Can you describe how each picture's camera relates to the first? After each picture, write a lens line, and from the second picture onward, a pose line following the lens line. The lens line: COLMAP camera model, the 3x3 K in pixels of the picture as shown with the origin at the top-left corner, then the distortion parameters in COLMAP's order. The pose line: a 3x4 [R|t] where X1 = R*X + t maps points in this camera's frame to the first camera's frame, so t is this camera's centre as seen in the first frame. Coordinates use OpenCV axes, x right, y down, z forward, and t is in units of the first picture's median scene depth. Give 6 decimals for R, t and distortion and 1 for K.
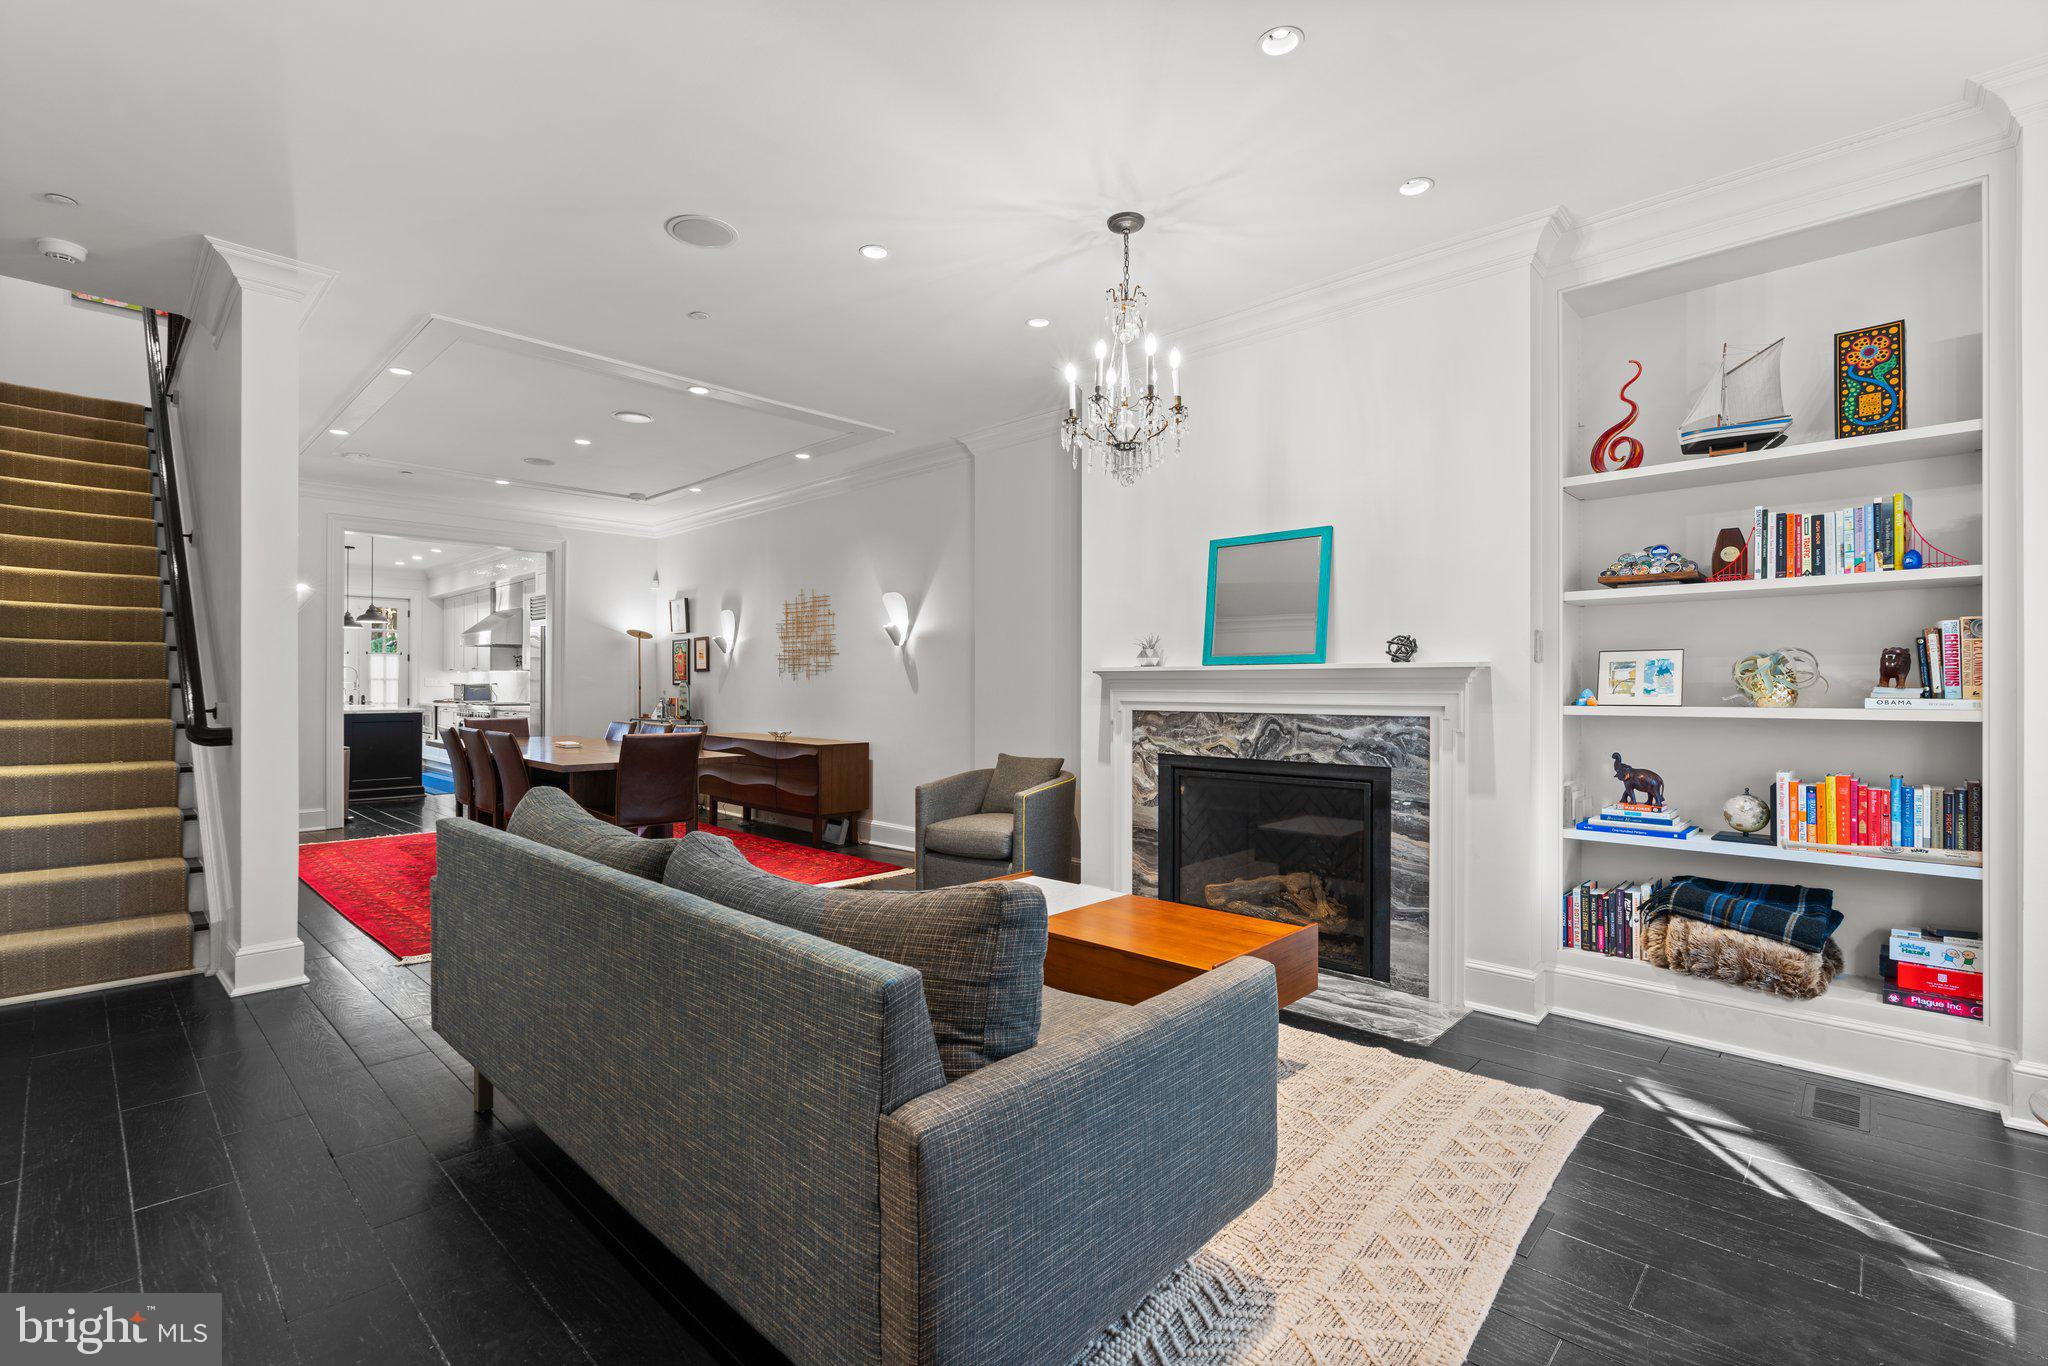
lens RADIAL K [[928.2, 0, 1026.2], [0, 928.2, 686.5], [0, 0, 1]] dist [-0.004905, -0.000309]
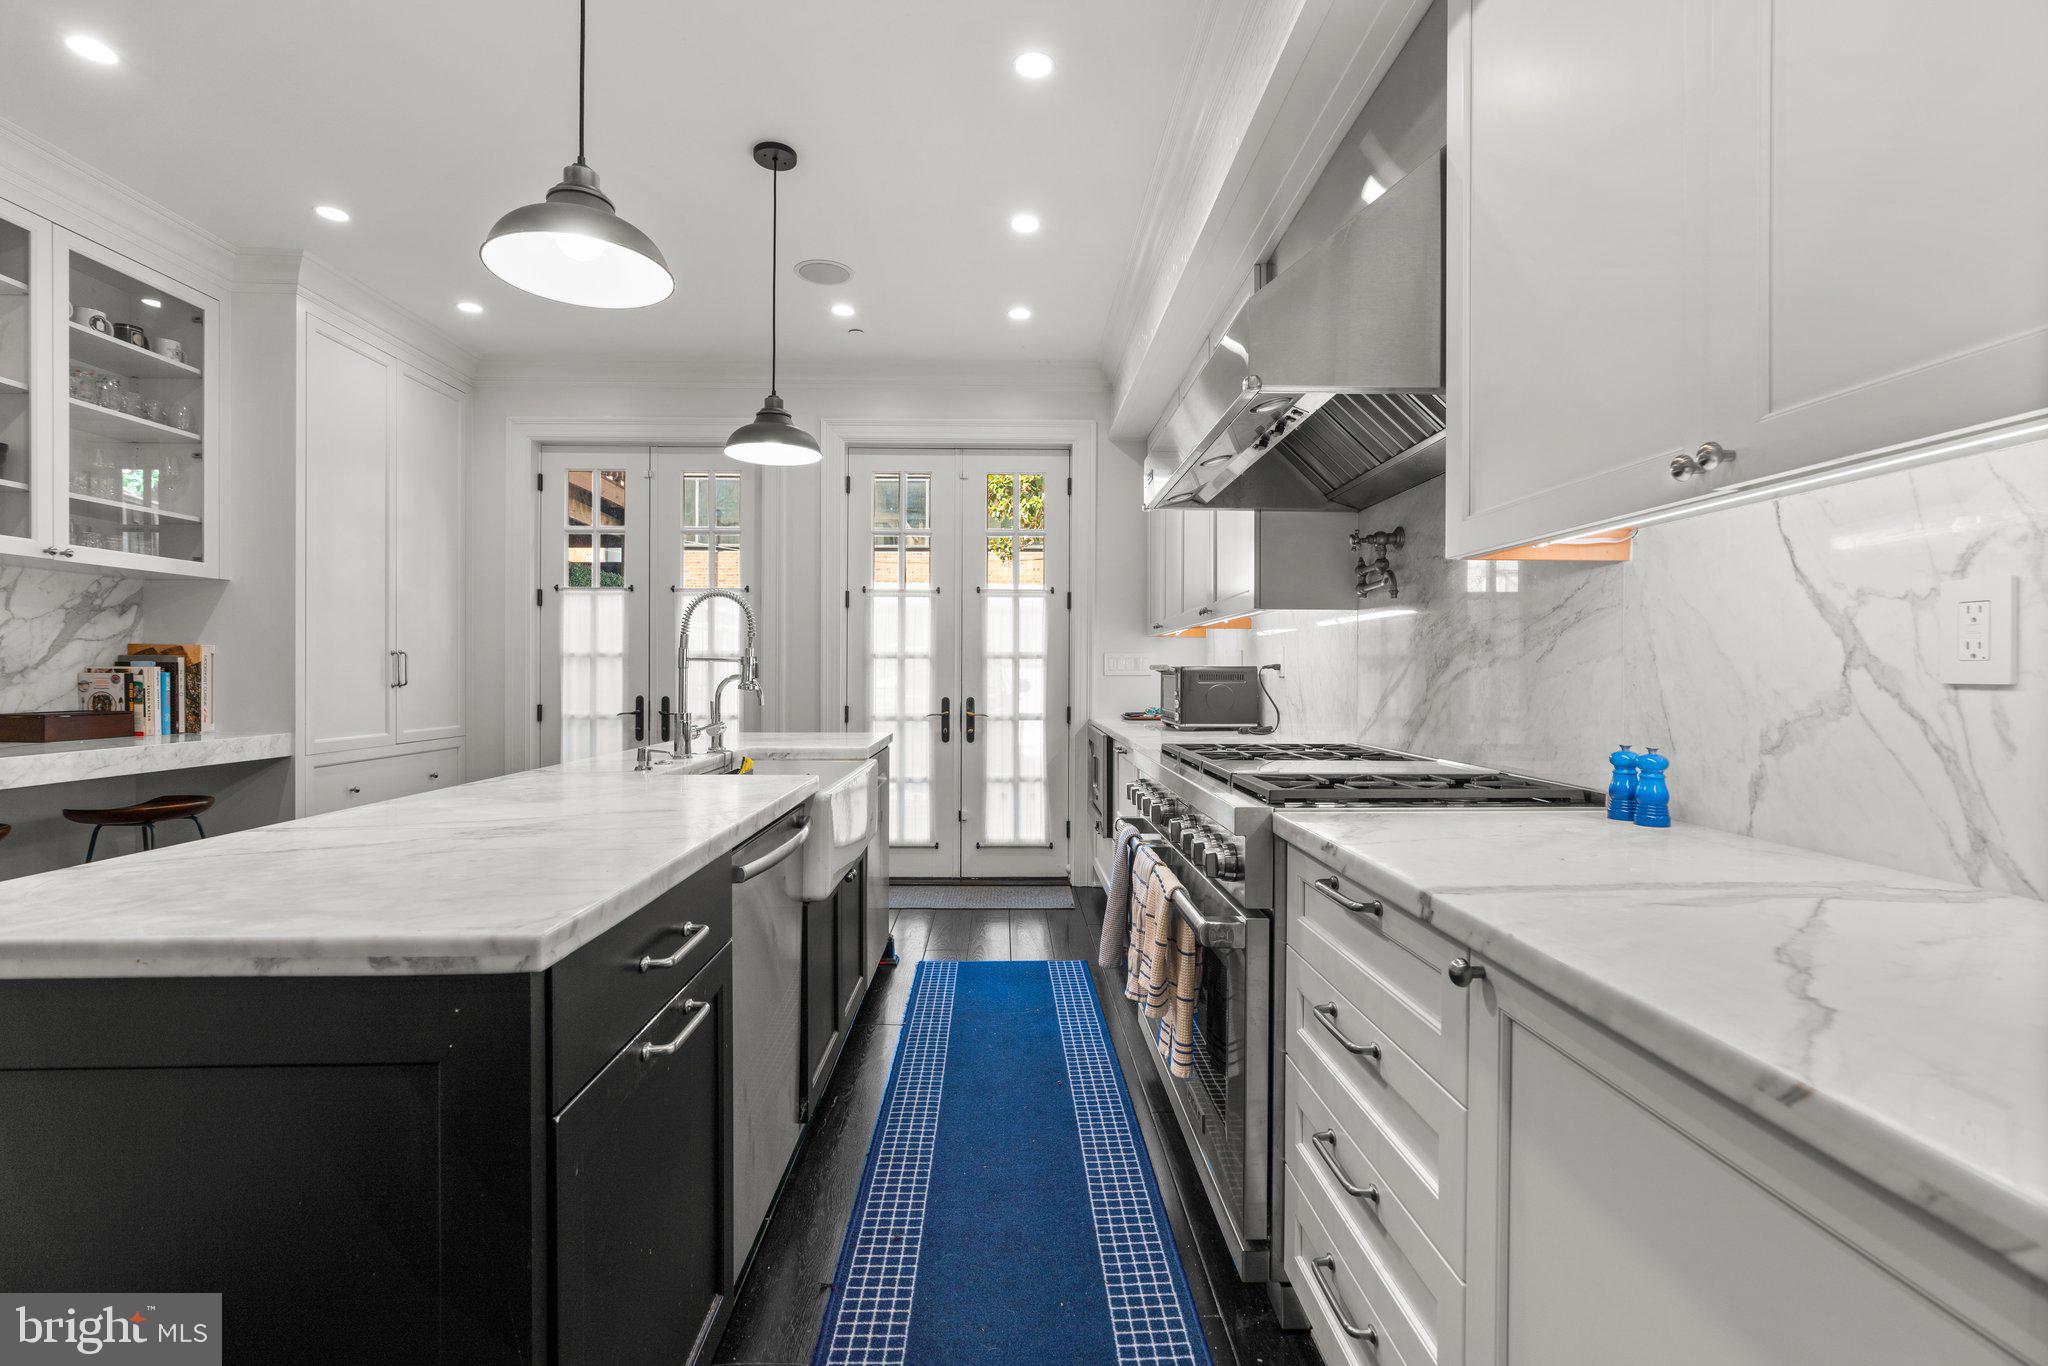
lens RADIAL K [[928.2, 0, 1019.7], [0, 928.2, 676.2], [0, 0, 1]] dist [-0.004905, -0.000309]
pose [[0.709677, 0.000620, -0.704527, -1.223602], [0.001377, 0.999996, 0.002267, -0.001092], [0.704526, -0.002579, 0.709674, 2.128457]]
